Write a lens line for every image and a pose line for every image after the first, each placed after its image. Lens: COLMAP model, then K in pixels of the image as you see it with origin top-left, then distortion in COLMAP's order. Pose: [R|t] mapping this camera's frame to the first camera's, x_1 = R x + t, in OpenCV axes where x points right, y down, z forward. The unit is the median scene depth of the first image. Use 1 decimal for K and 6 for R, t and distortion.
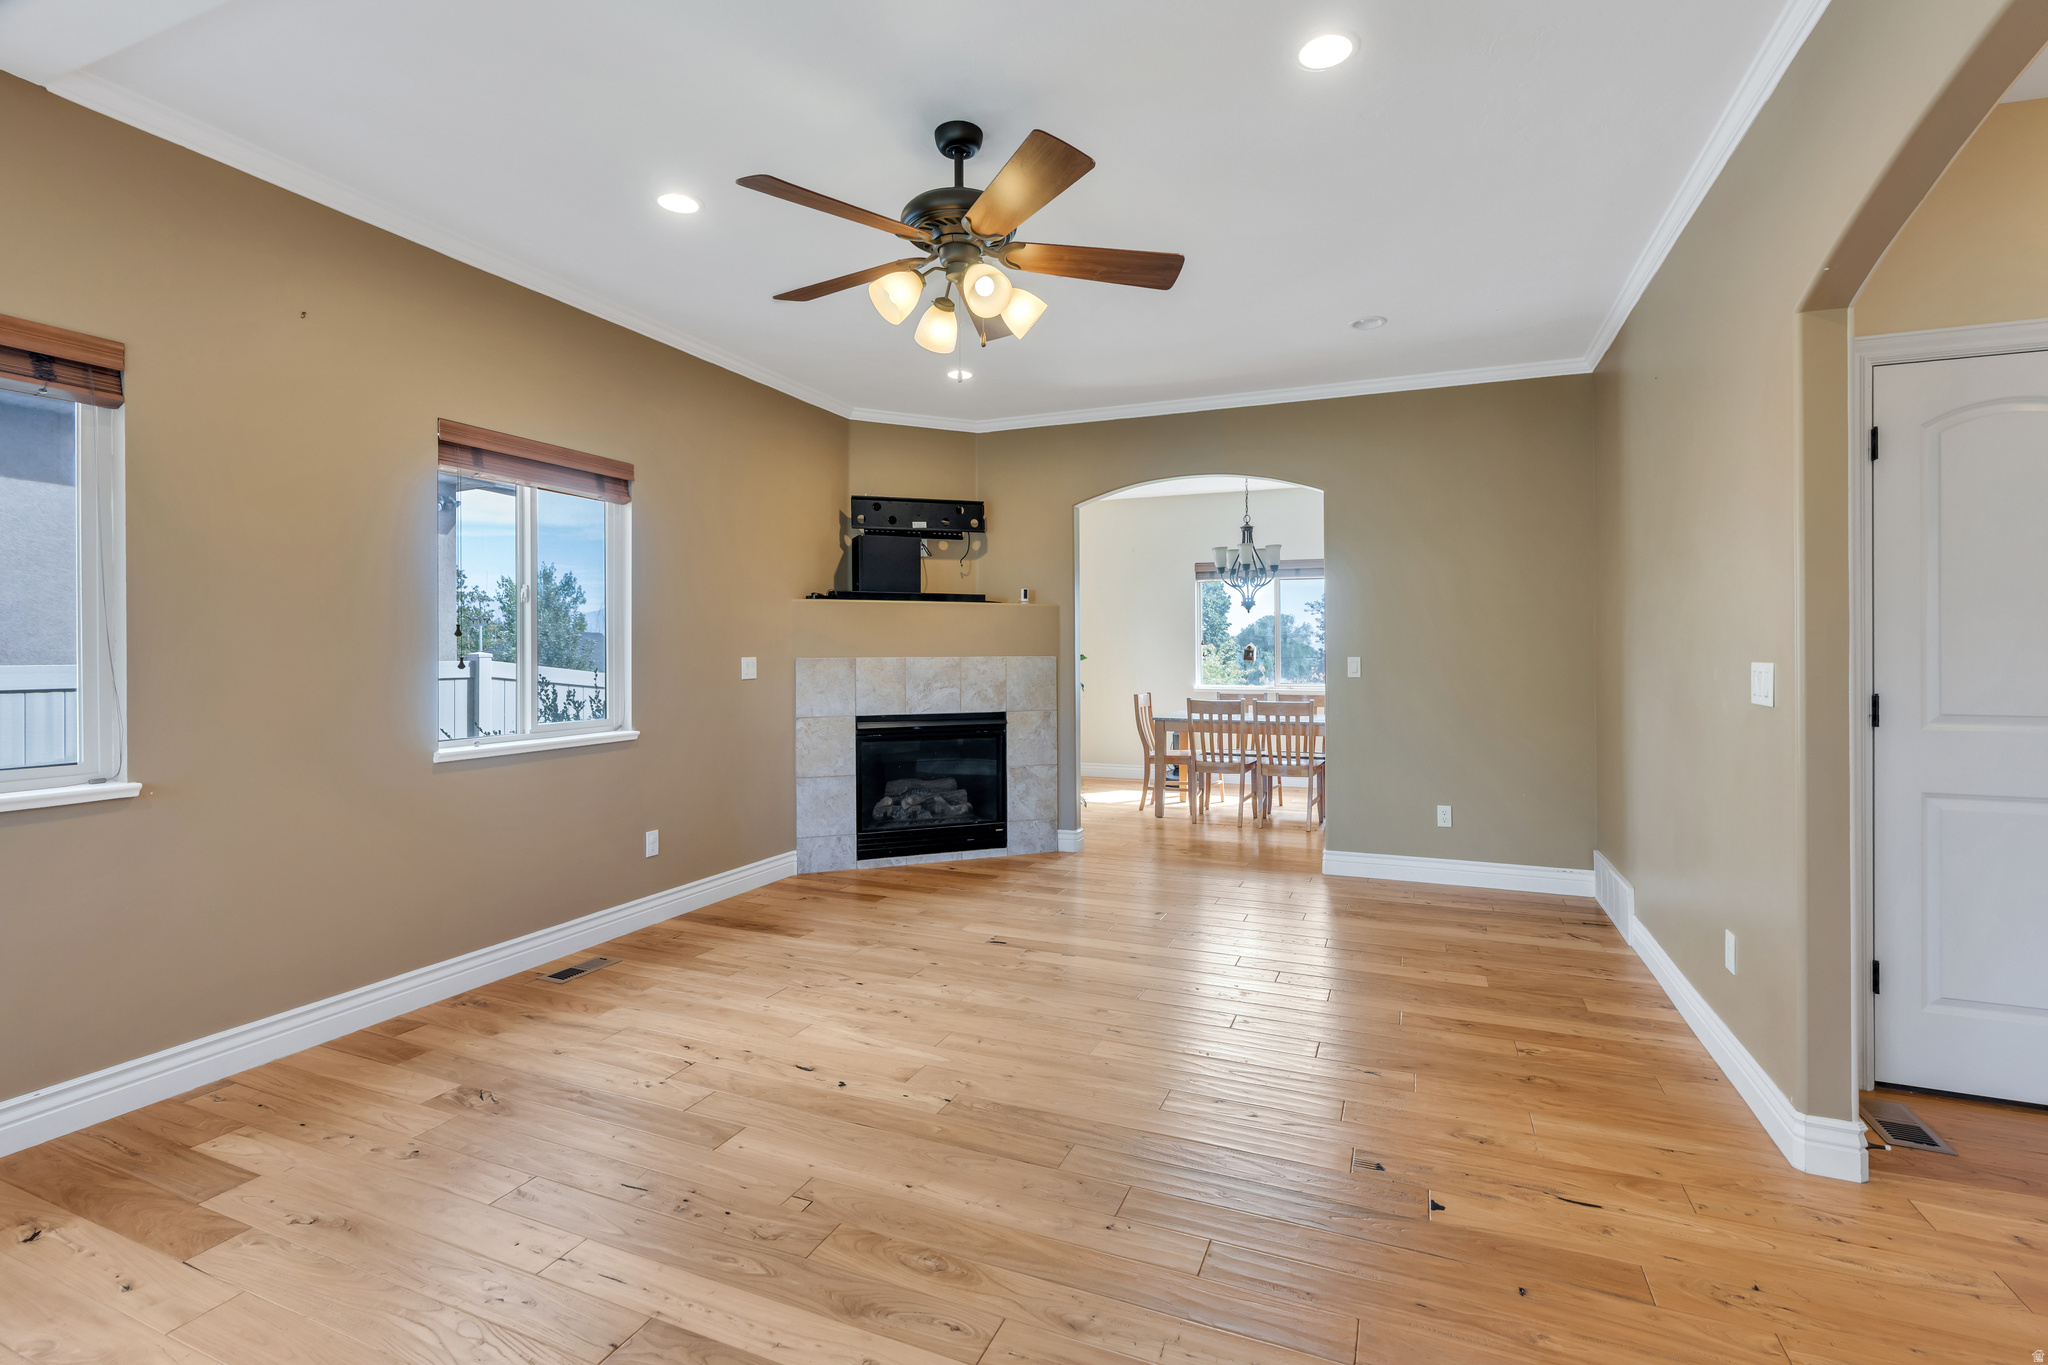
lens RADIAL K [[921.3, 0, 1032.9], [0, 921.3, 646.2], [0, 0, 1]] dist [0.000369, 0.000207]
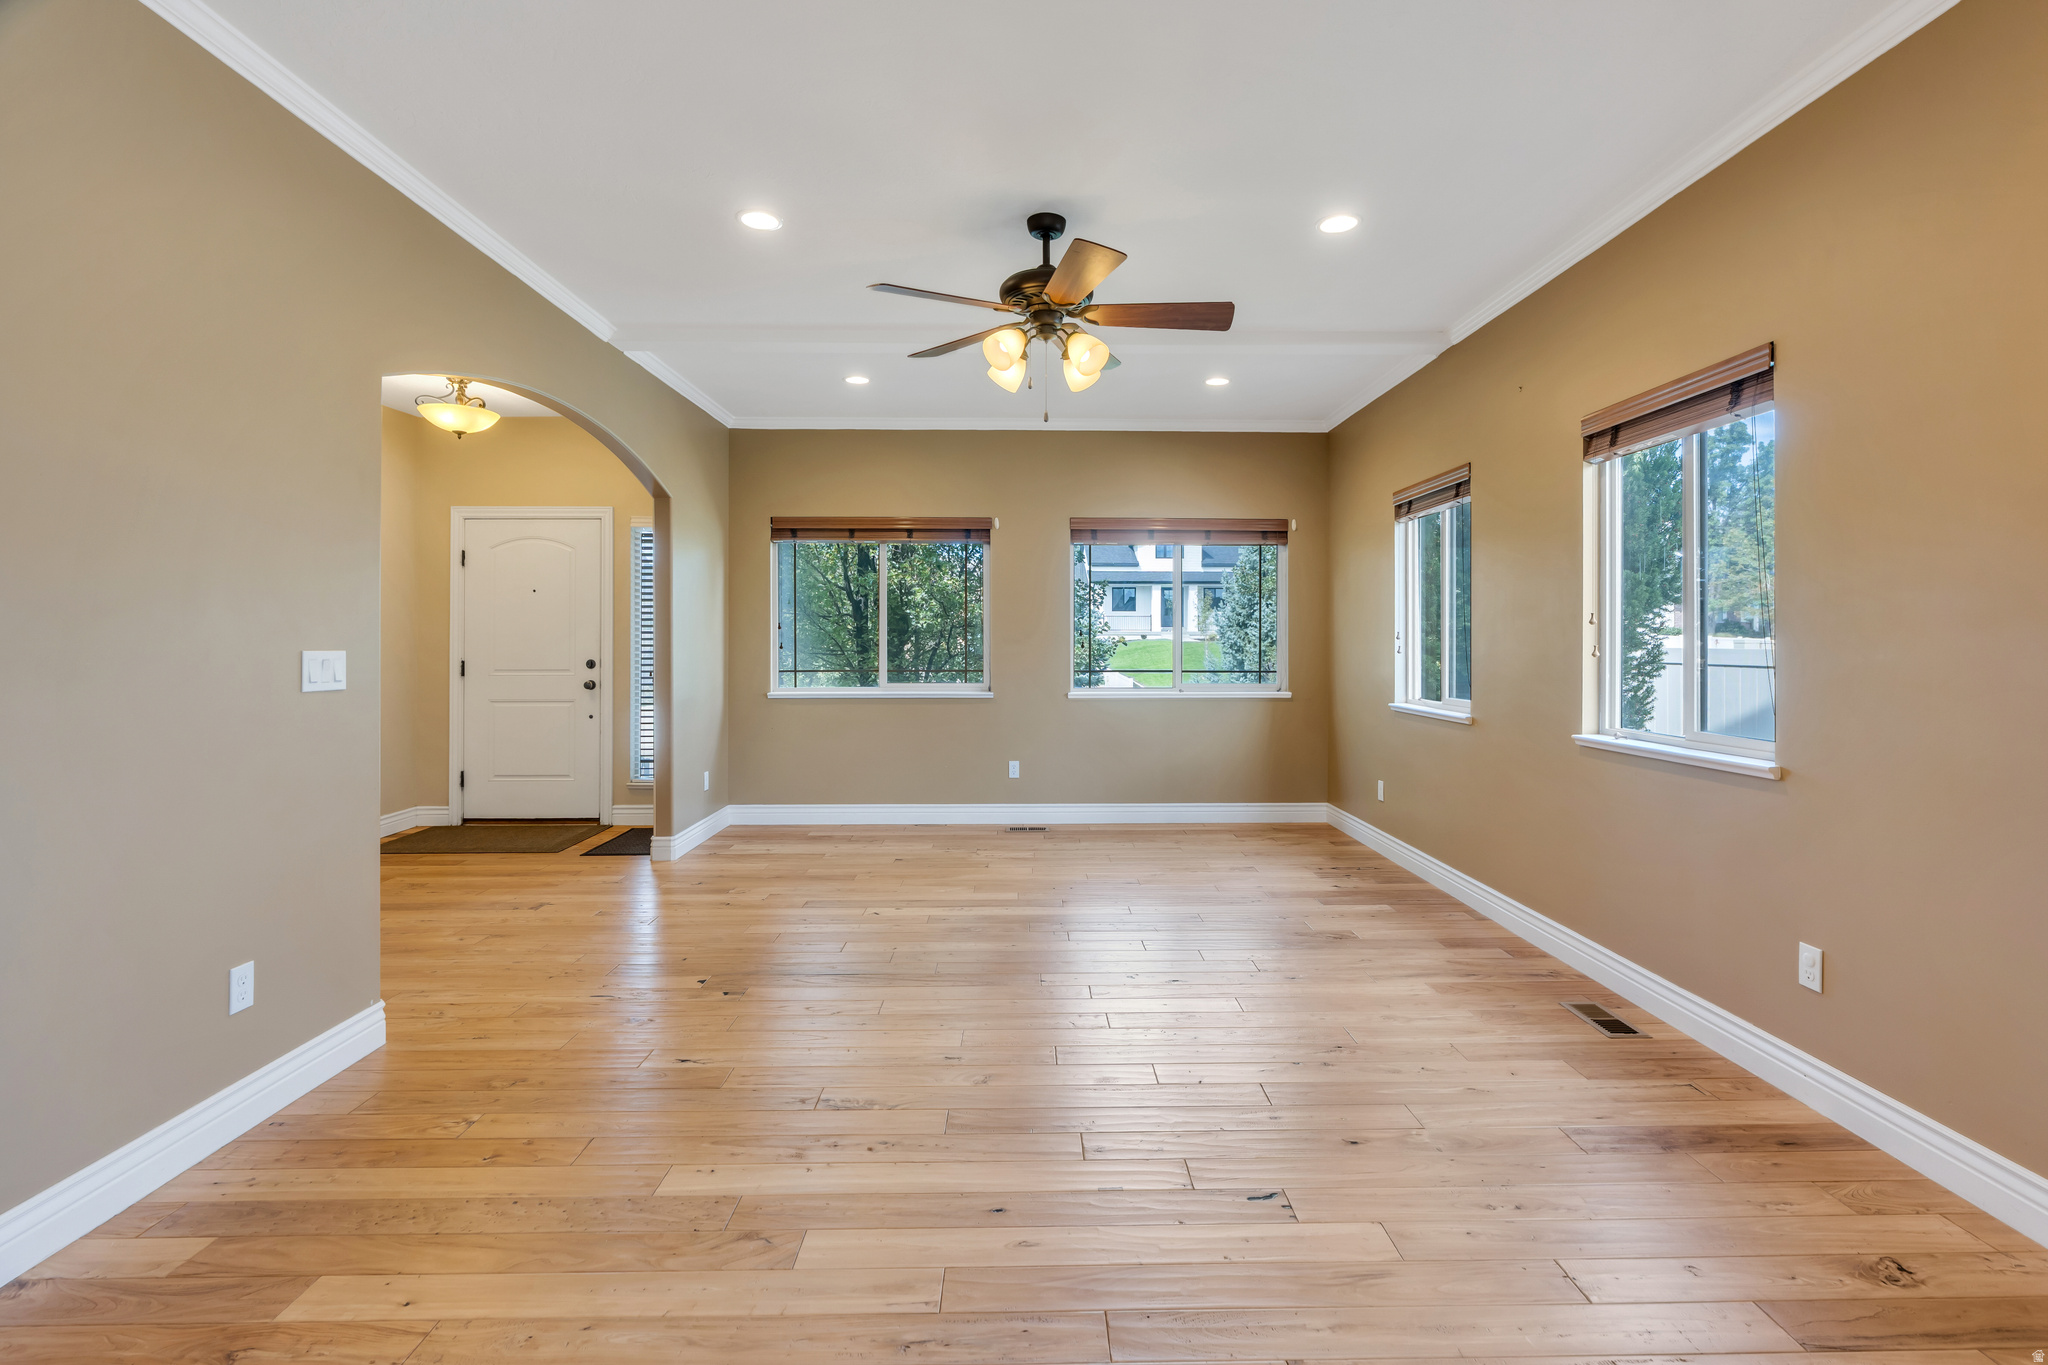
lens RADIAL K [[921.3, 0, 1032.9], [0, 921.3, 646.2], [0, 0, 1]] dist [0.000369, 0.000207]
pose [[-0.916792, 0.002832, -0.399356, 0.354389], [0.003249, 0.999995, -0.000365, 0.012640], [0.399352, -0.001632, -0.916796, 1.752440]]
